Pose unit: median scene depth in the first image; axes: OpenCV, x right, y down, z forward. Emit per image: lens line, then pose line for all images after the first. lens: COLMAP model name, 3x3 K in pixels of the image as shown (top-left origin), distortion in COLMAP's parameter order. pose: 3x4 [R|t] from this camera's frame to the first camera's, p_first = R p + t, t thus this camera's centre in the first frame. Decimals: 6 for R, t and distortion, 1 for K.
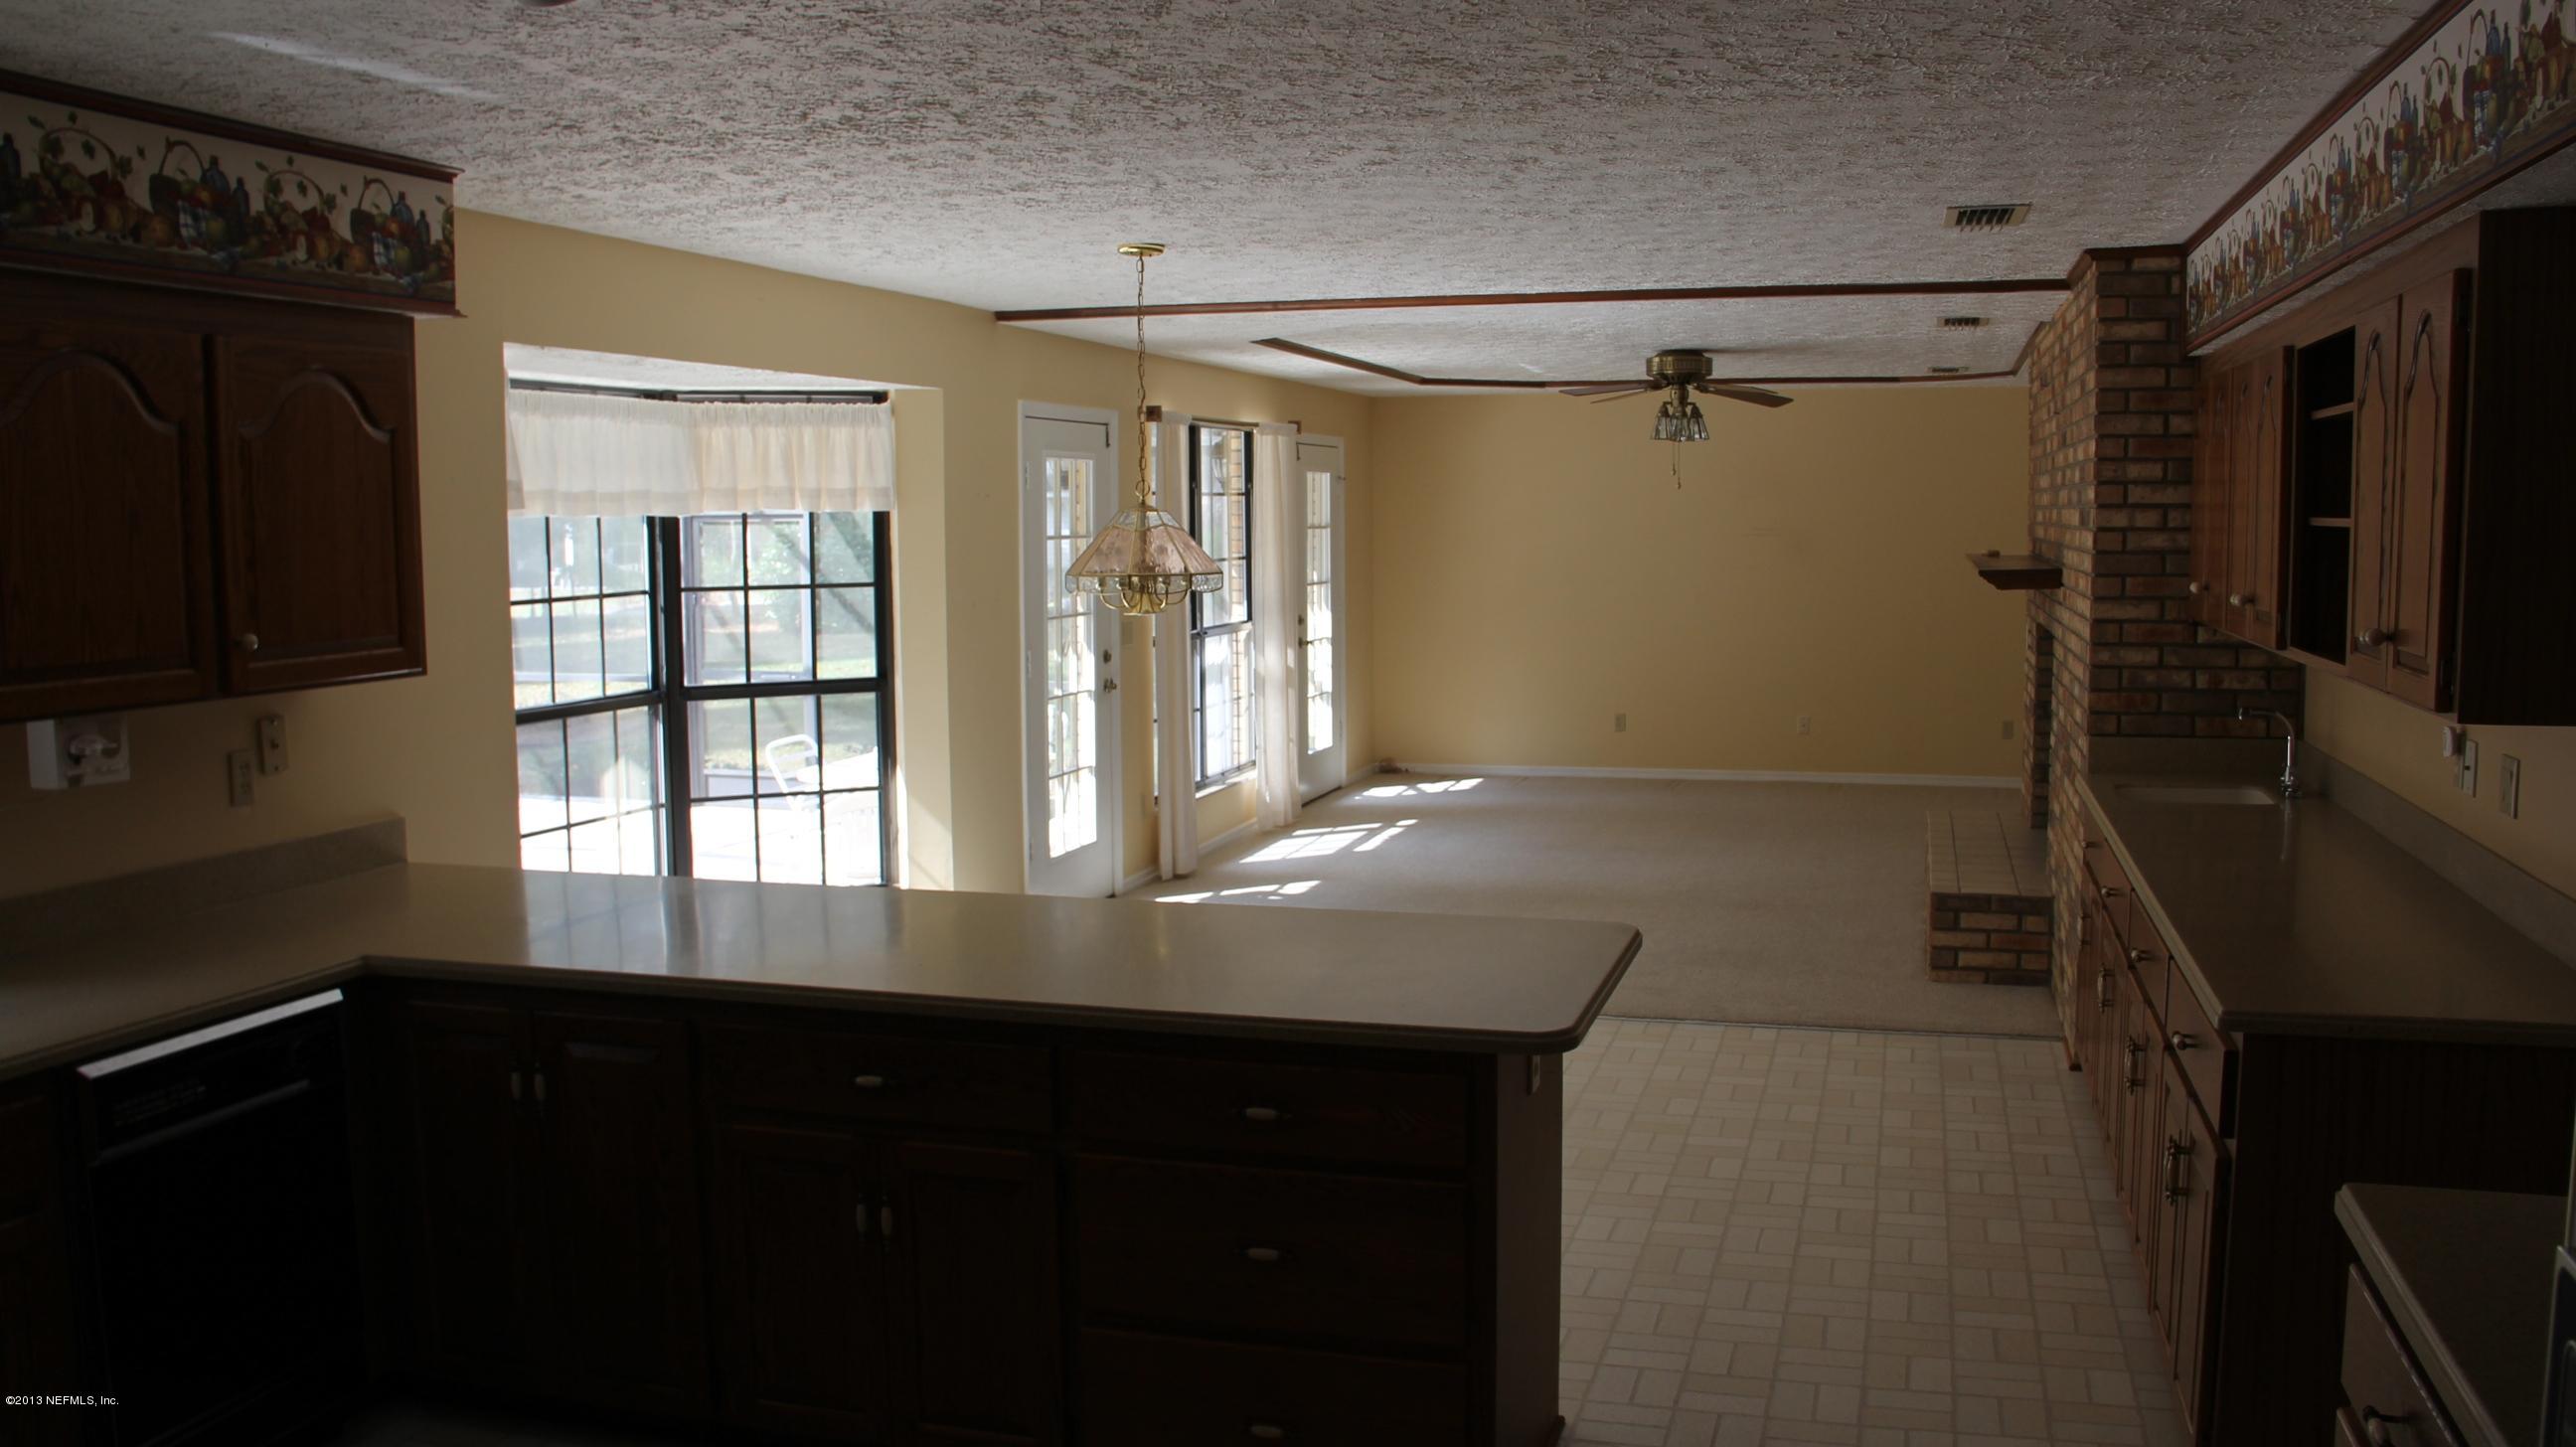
lens RADIAL K [[2210.3, 0, 1239.6], [0, 2210.3, 725.4], [0, 0, 1]] dist [-0.166212, 0.128555]
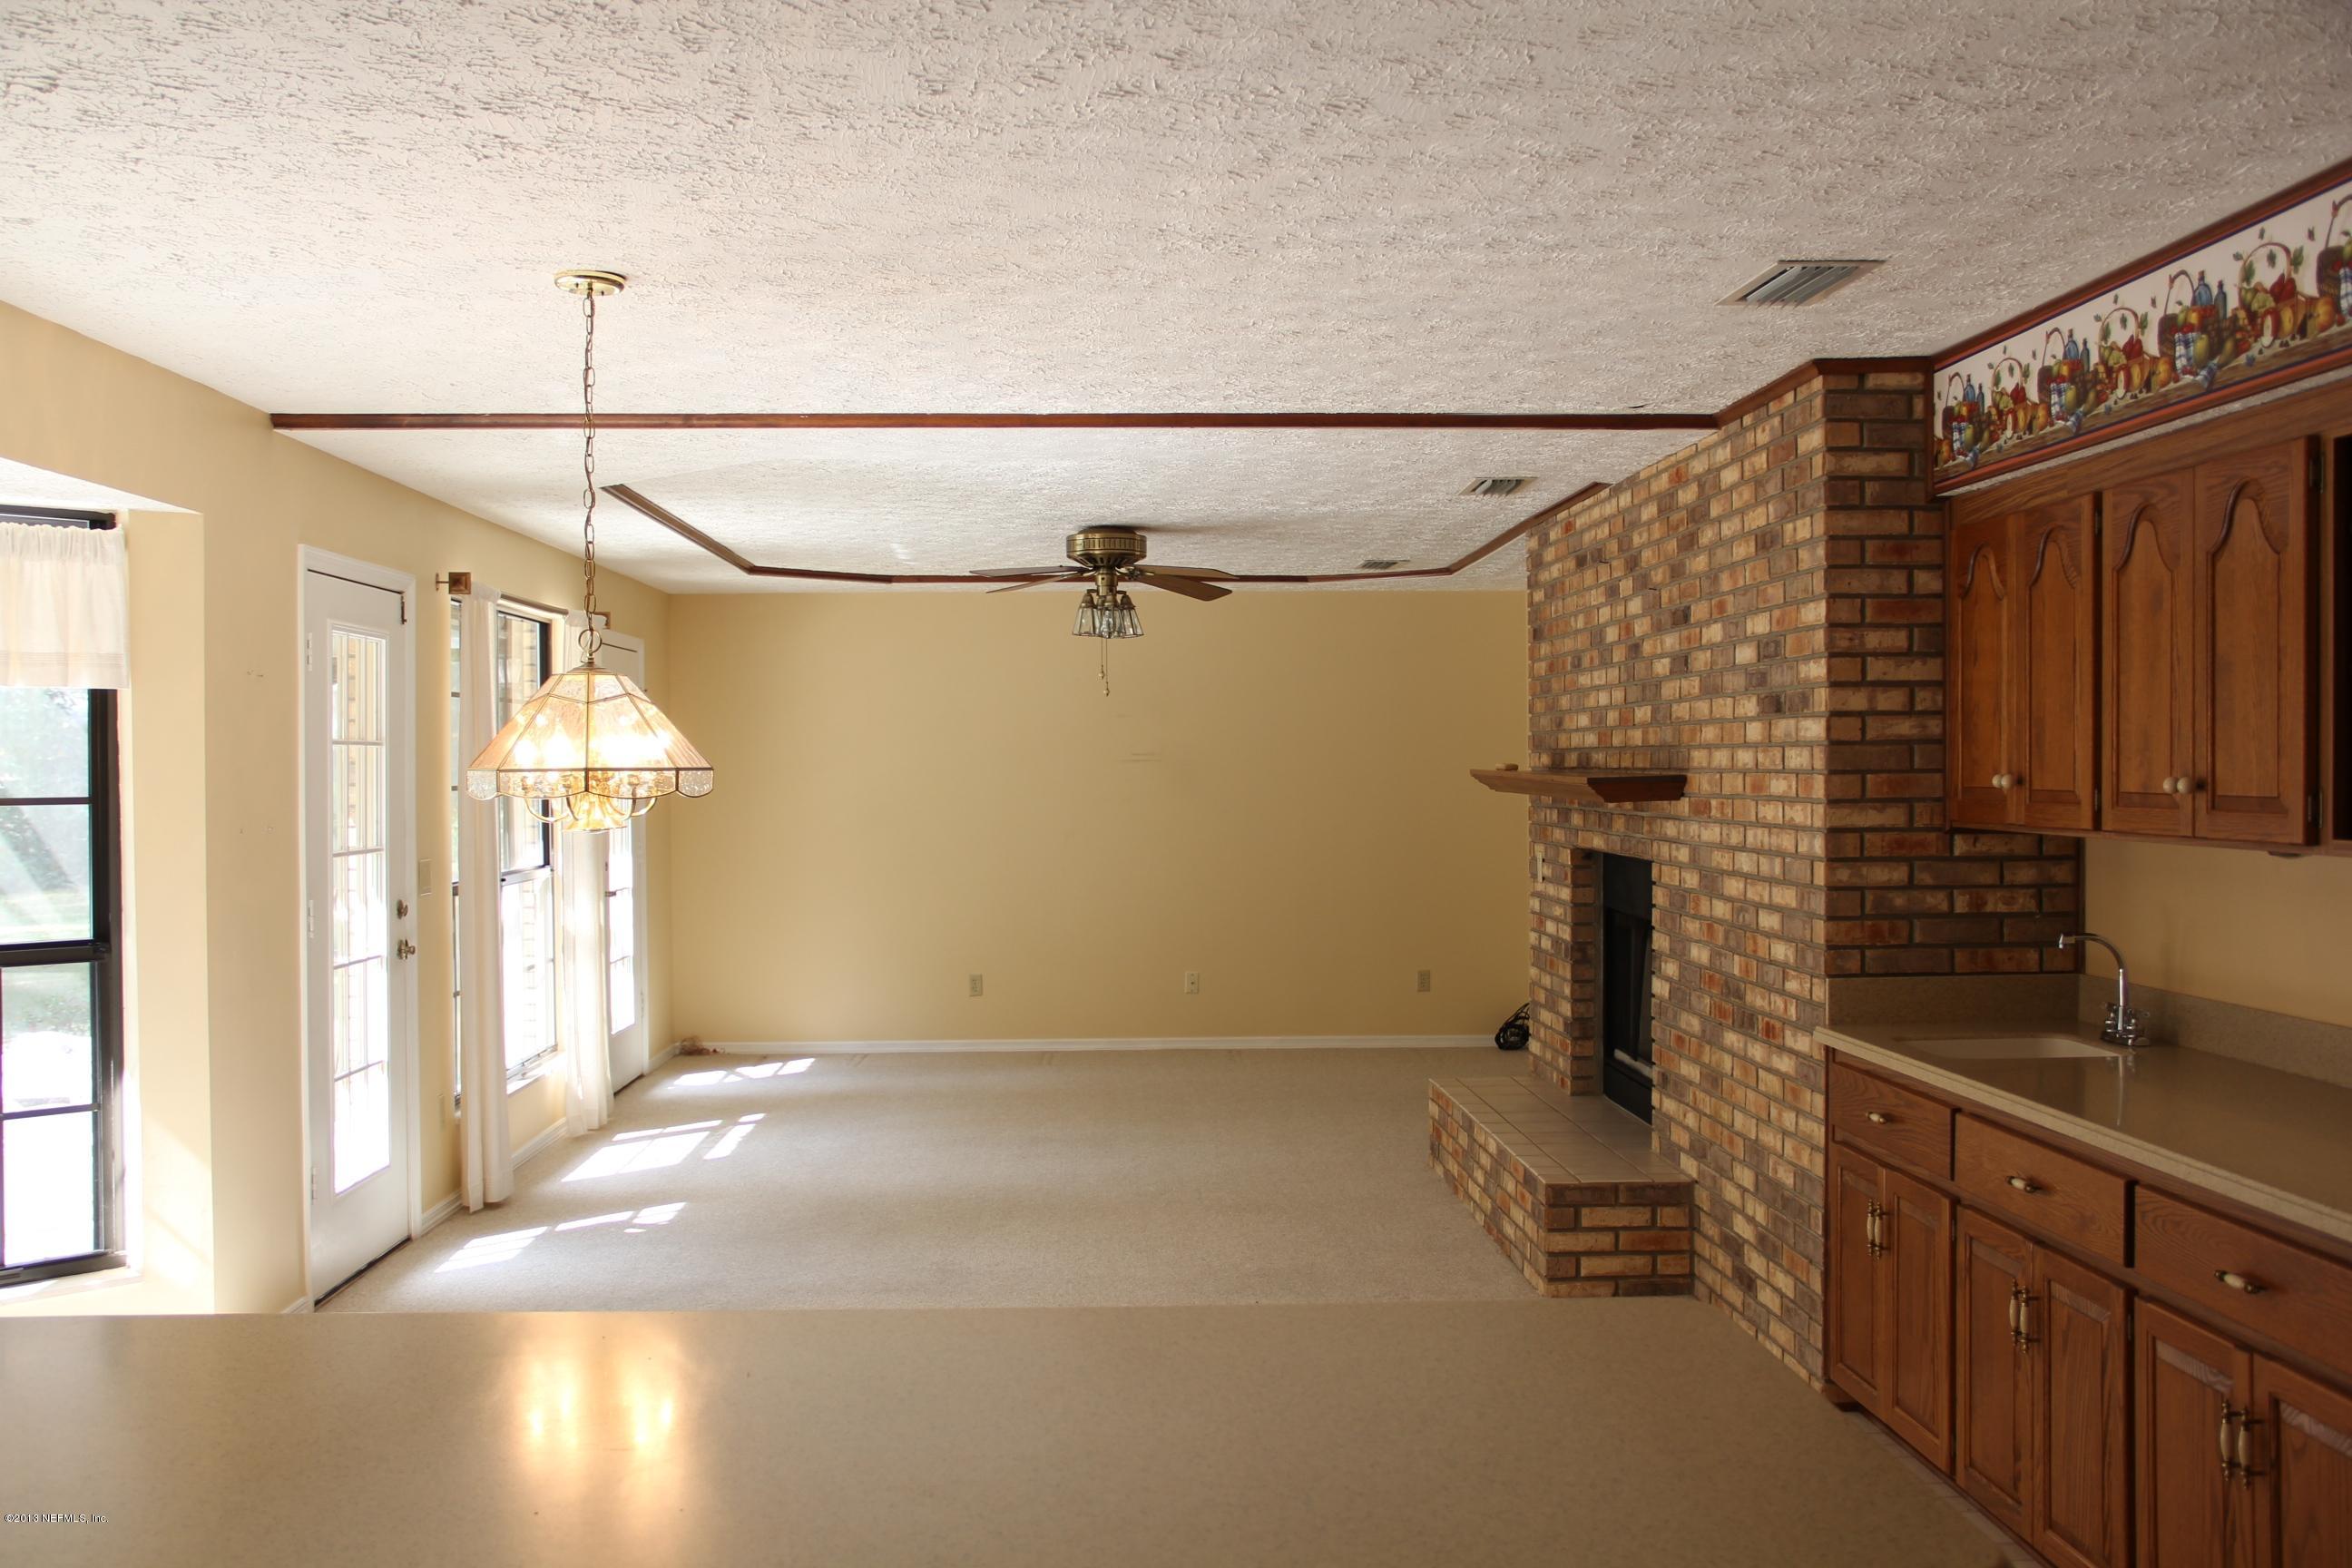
lens RADIAL K [[2331.0, 0, 1176.0], [0, 2331.0, 784.0], [0, 0, 1]] dist [-0.146982, 0.301518]
pose [[0.941907, 0.001446, 0.335871, -0.092990], [0.028742, 0.995976, -0.084892, -0.000603], [-0.334642, 0.089614, 0.938075, 0.247202]]
